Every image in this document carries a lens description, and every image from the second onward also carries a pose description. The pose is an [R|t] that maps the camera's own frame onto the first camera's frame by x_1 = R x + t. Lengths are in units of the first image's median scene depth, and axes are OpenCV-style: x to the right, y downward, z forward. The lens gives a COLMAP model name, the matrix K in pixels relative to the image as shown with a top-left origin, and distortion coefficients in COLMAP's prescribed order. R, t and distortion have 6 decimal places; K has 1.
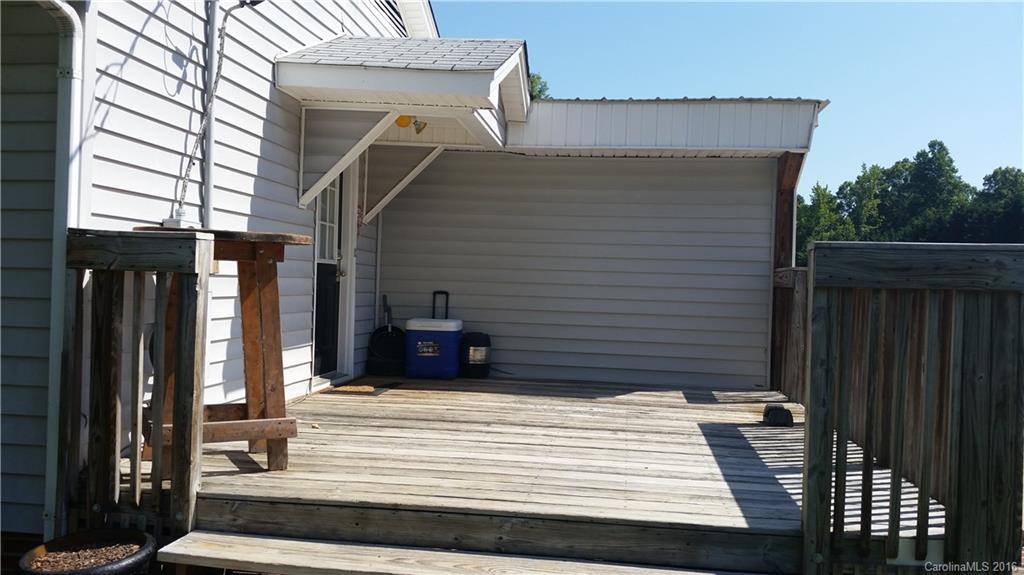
lens RADIAL K [[829.0, 0, 512.0], [0, 829.0, 287.5], [0, 0, 1]] dist [0.156318, -0.258477]
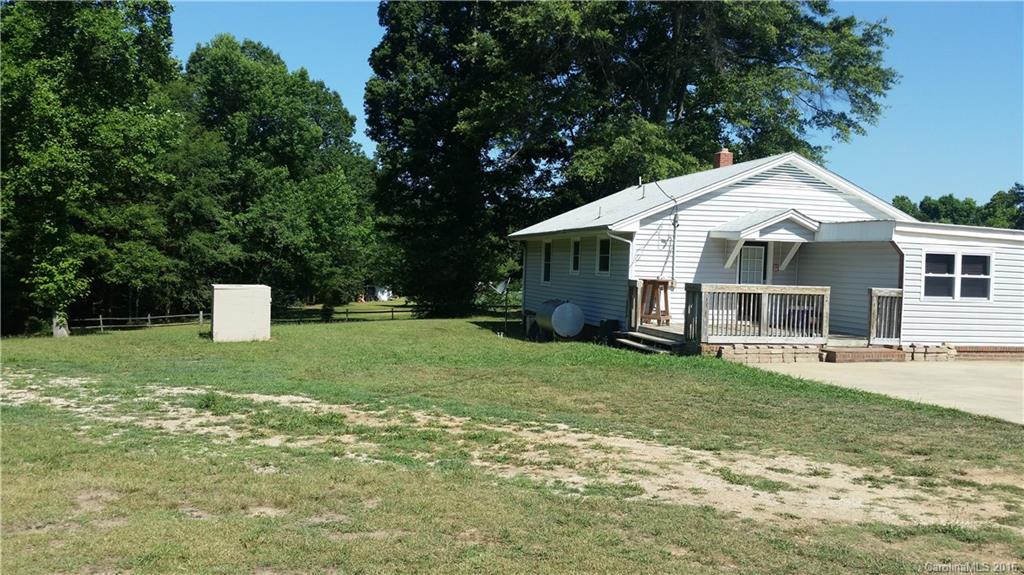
lens RADIAL K [[829.0, 0, 512.0], [0, 829.0, 287.5], [0, 0, 1]] dist [0.156318, -0.258477]
pose [[0.360854, 0.006948, -0.932596, 3.657886], [-0.035090, 0.999365, -0.006133, 0.040489], [0.931962, 0.034938, 0.360869, -1.445970]]
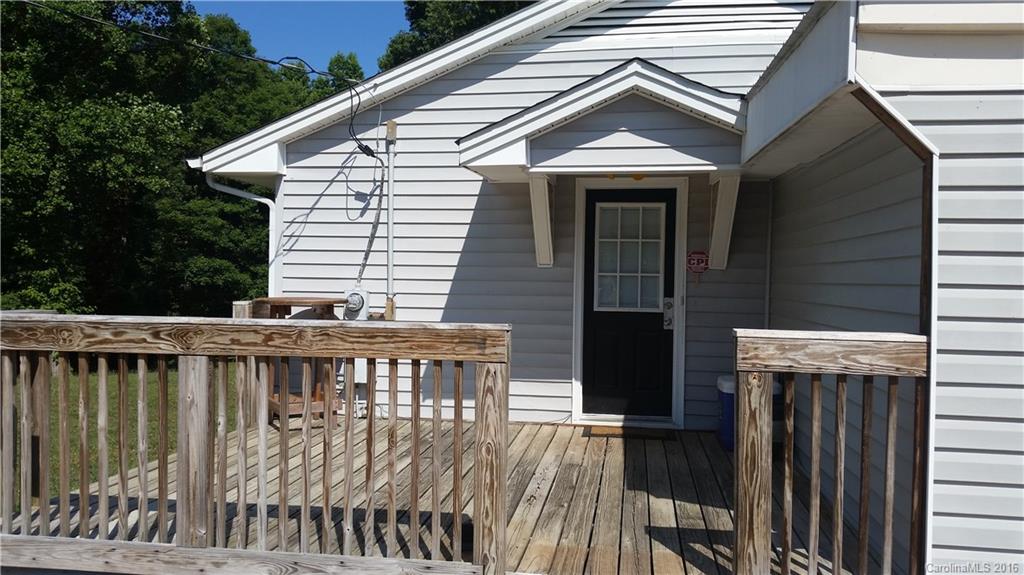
lens RADIAL K [[829.0, 0, 512.0], [0, 829.0, 287.5], [0, 0, 1]] dist [0.156318, -0.258477]
pose [[-0.005091, -0.021592, -0.999754, 1.345480], [-0.026314, 0.999424, -0.021451, -0.059452], [0.999641, 0.026198, -0.005656, 1.363022]]
